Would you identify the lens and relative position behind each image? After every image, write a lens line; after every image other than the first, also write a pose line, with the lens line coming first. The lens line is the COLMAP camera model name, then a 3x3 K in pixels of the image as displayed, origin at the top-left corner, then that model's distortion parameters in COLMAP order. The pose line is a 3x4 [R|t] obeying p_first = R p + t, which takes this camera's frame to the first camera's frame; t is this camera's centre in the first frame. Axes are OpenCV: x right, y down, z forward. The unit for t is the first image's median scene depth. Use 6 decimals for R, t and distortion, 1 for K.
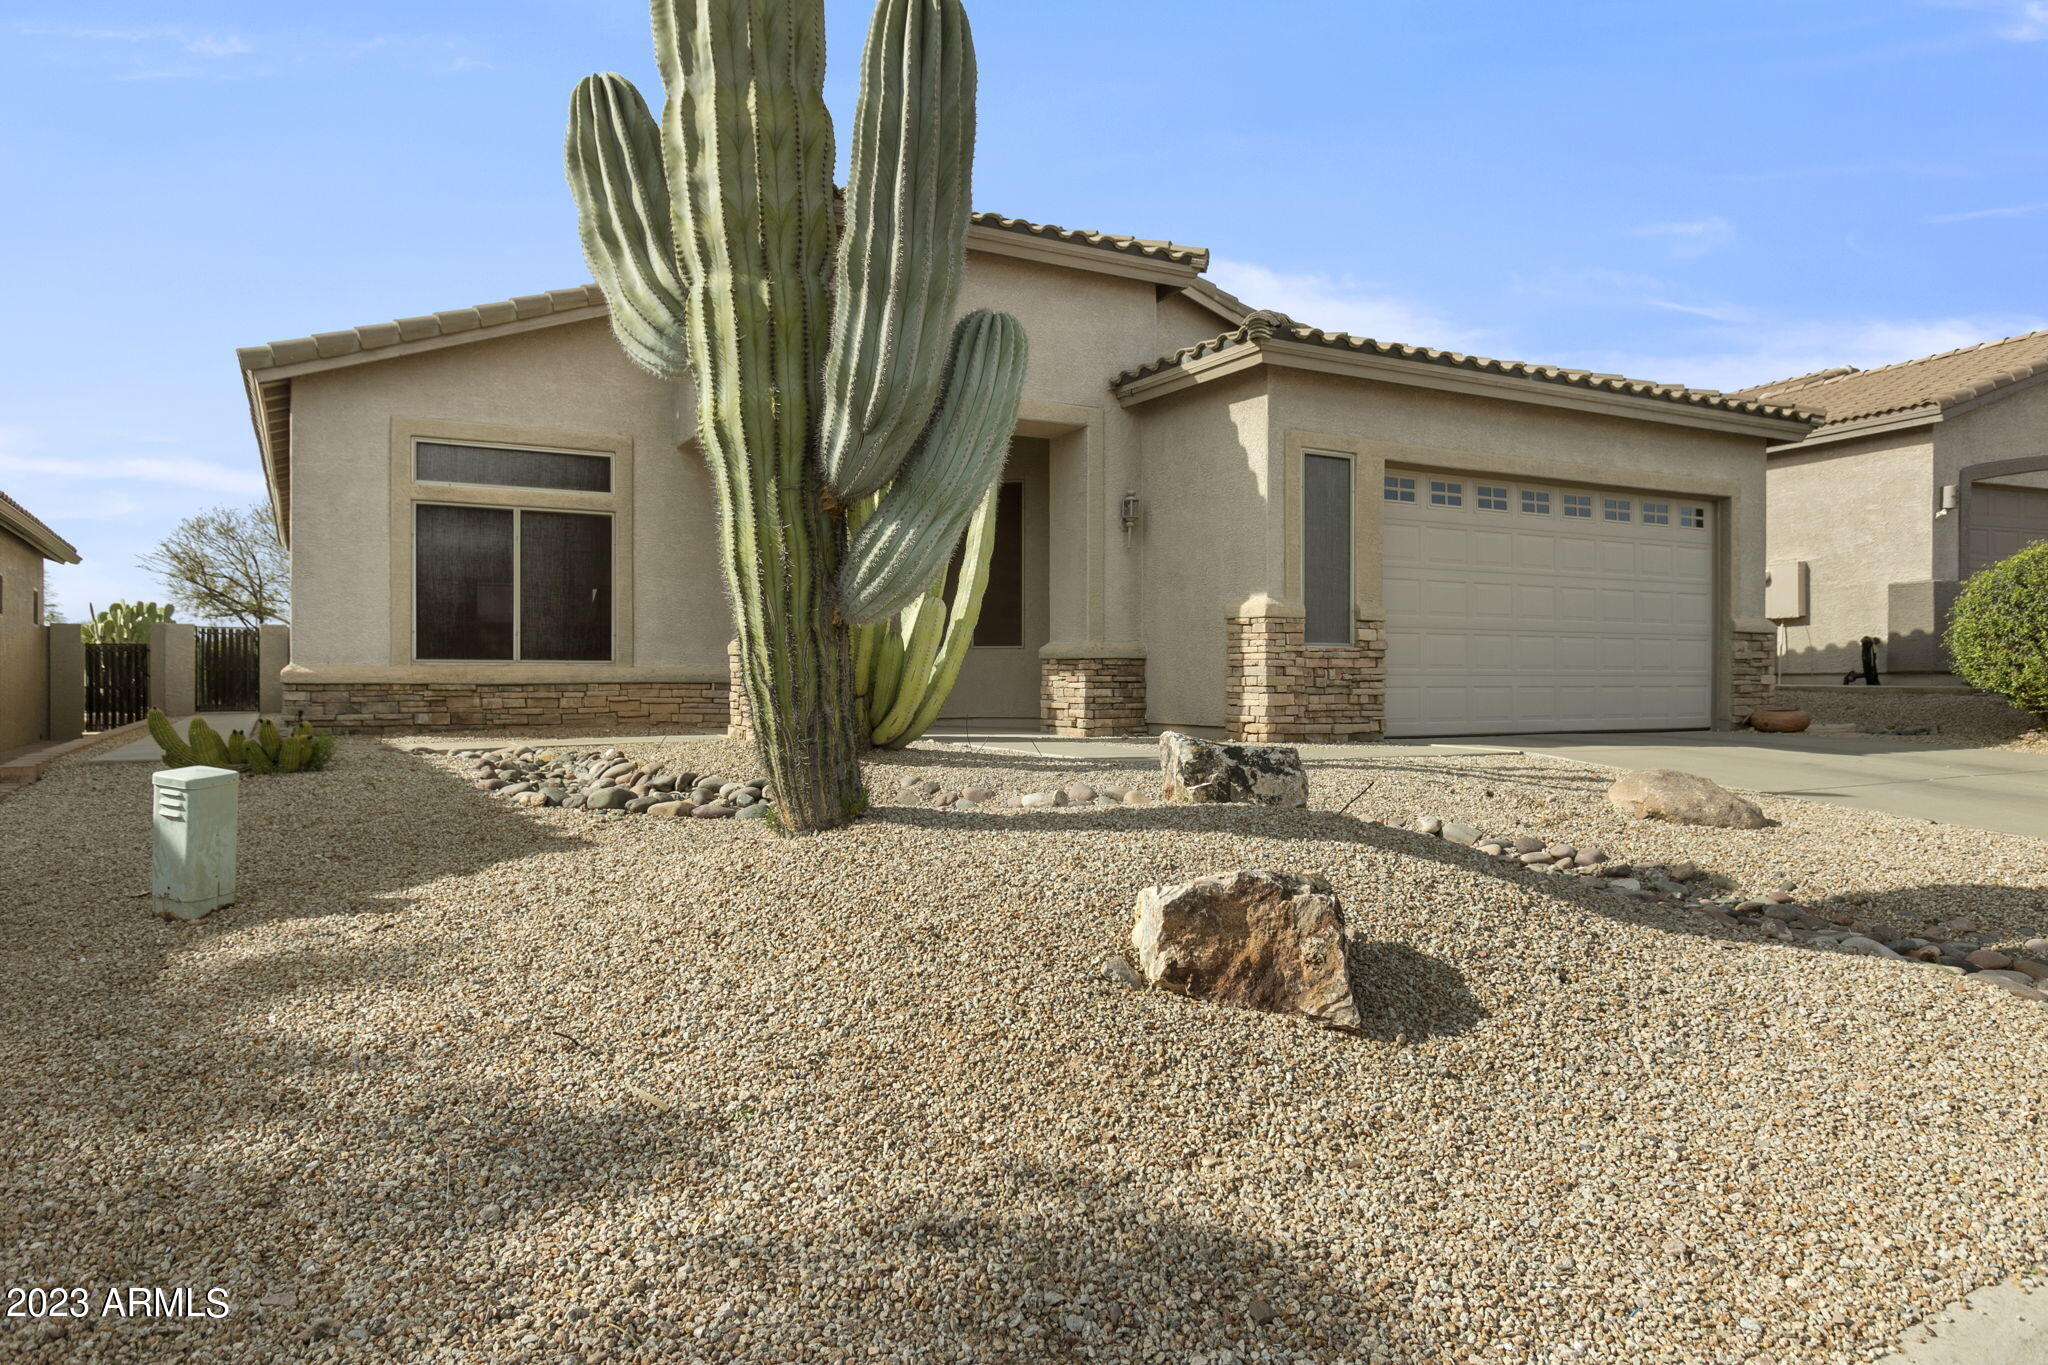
lens RADIAL K [[1309.4, 0, 1016.0], [0, 1309.4, 675.7], [0, 0, 1]] dist [0.019735, 0.002757]
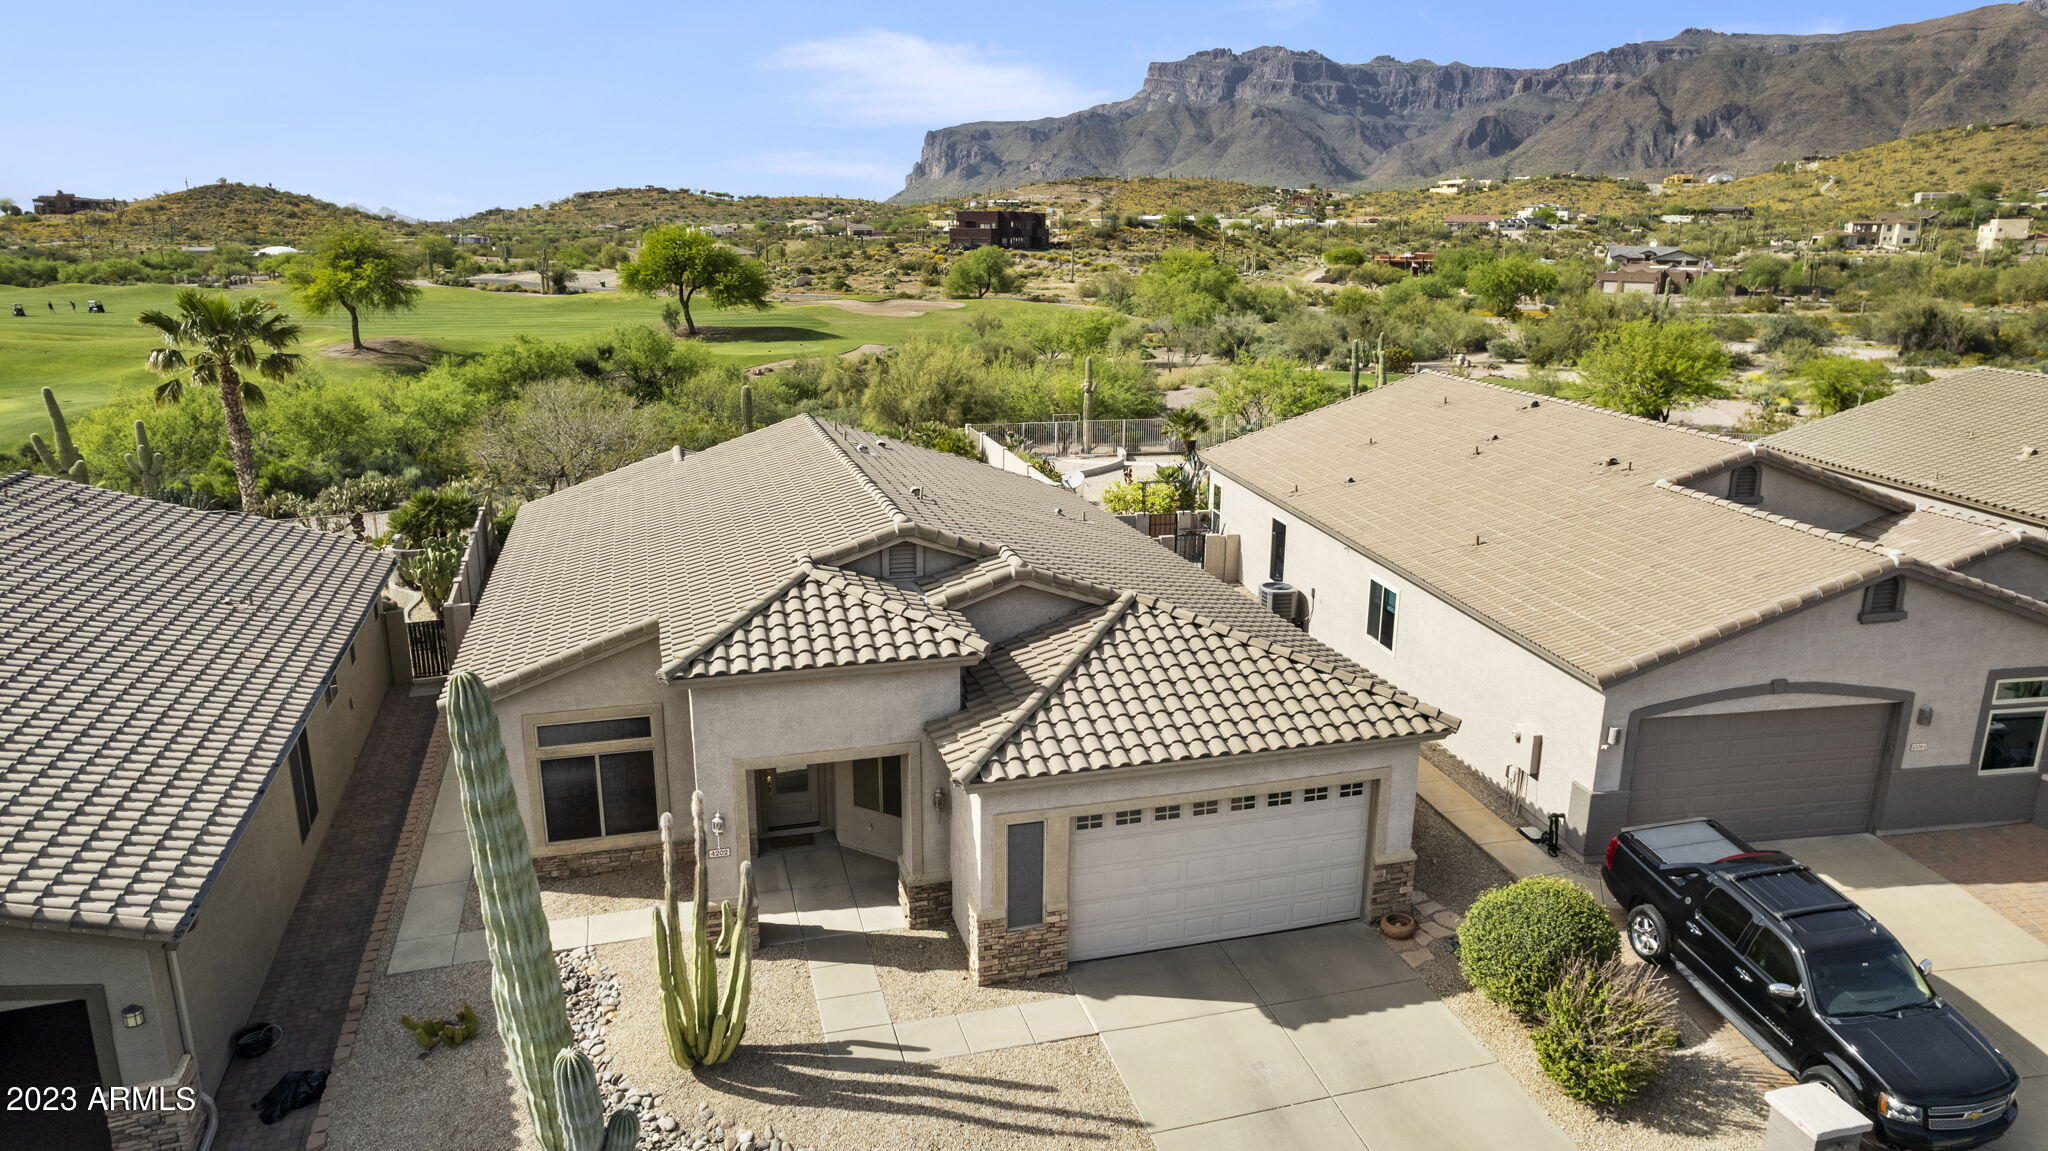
lens RADIAL K [[1311.0, 0, 1026.3], [0, 1311.0, 582.7], [0, 0, 1]] dist [-0.058462, 0.049207]
pose [[0.974969, 0.063751, -0.213005, 0.513632], [-0.005071, 0.964139, 0.265348, -0.805163], [0.222283, -0.257626, 0.940329, -0.406025]]
